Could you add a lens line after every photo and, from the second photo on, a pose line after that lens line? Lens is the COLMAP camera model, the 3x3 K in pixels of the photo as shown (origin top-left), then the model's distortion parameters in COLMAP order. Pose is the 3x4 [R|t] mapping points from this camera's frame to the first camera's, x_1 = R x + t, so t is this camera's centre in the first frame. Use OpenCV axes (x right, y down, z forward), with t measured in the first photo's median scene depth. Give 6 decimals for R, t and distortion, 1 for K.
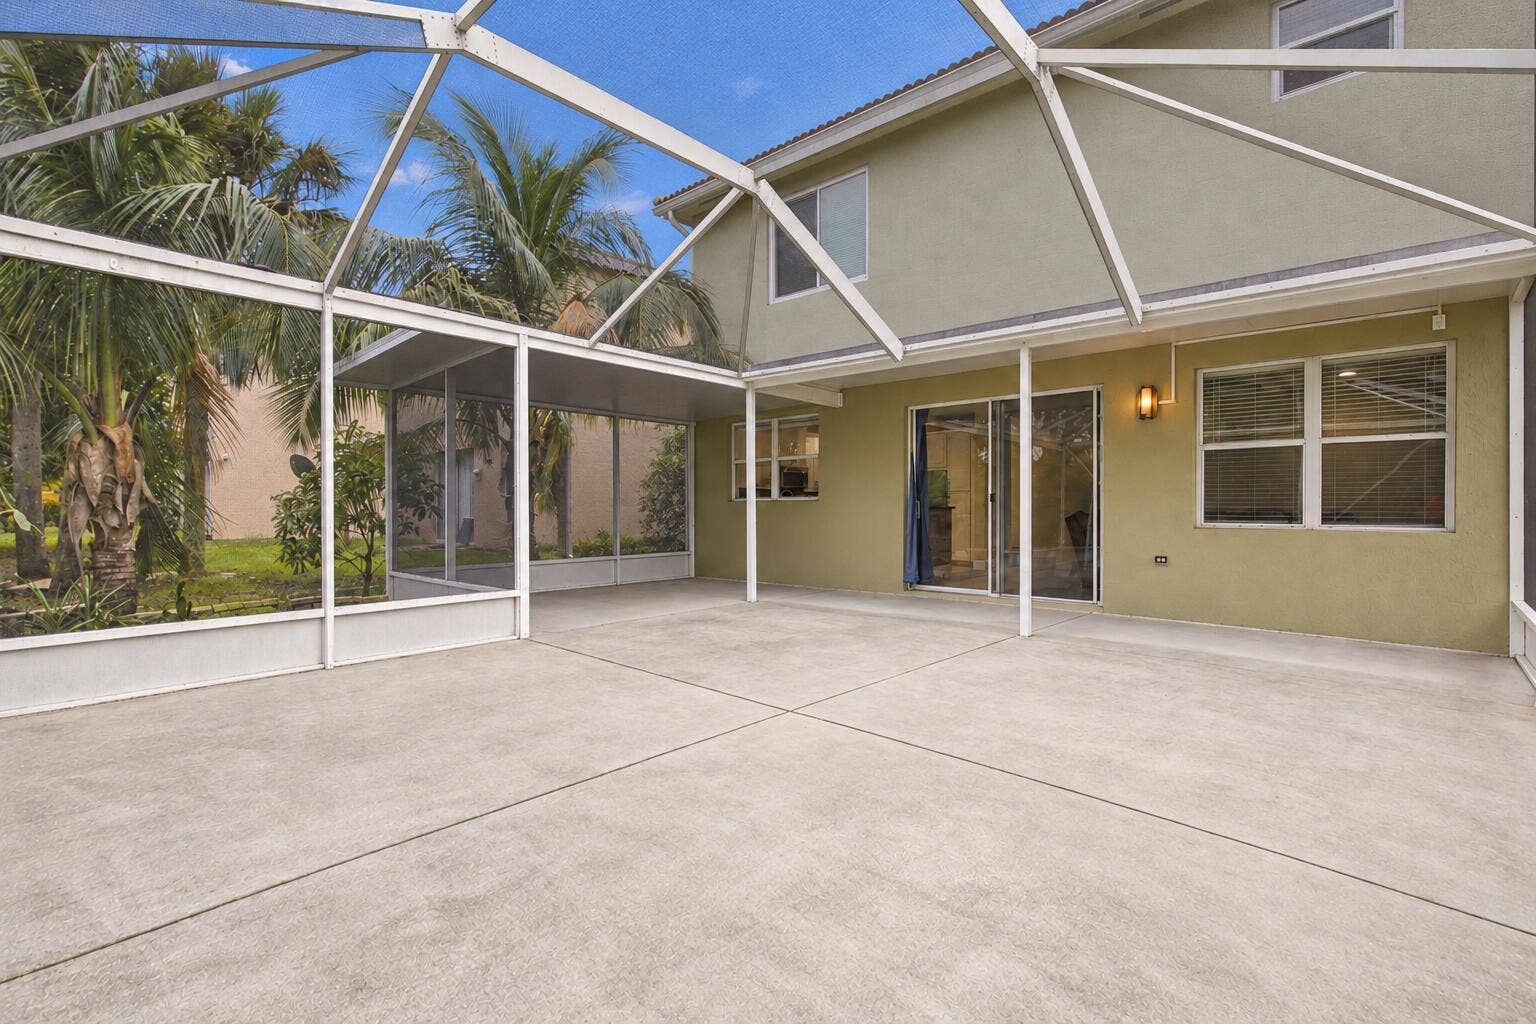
lens RADIAL K [[699.0, 0, 768.8], [0, 699.0, 513.0], [0, 0, 1]] dist [0.001988, 0.000388]
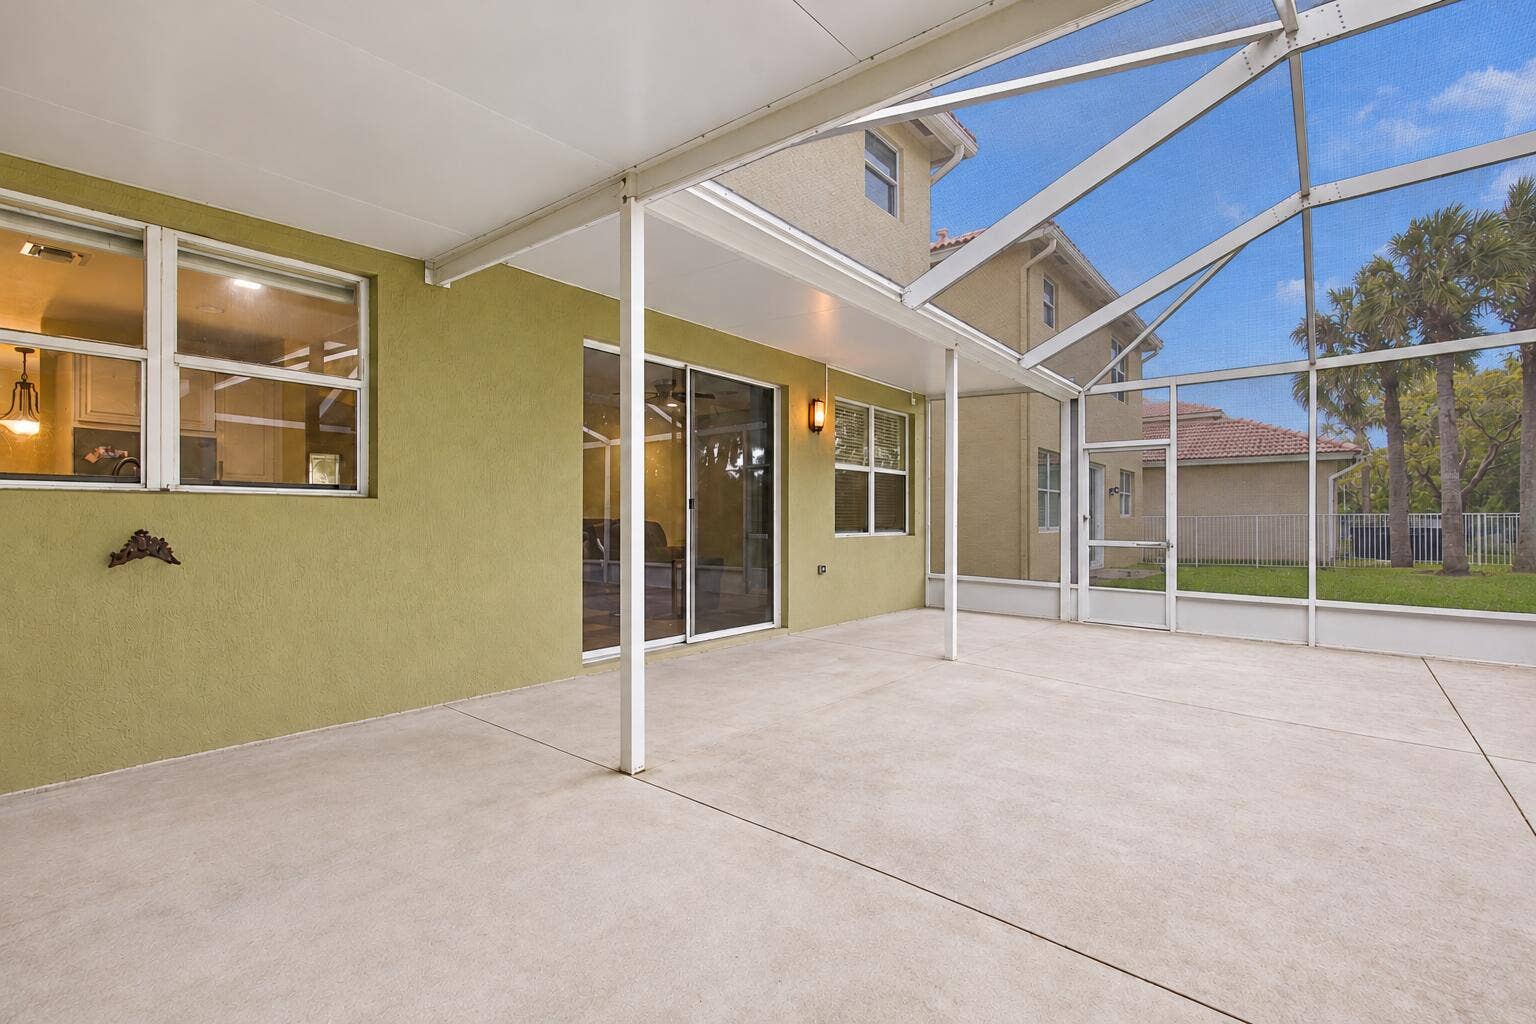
lens RADIAL K [[699.0, 0, 768.0], [0, 699.0, 518.4], [0, 0, 1]] dist [0.001988, 0.000388]
pose [[-0.064855, 0.003869, 0.997887, -0.482733], [-0.004302, 0.999982, -0.004157, -0.003254], [-0.997885, -0.004562, -0.064837, 1.239772]]
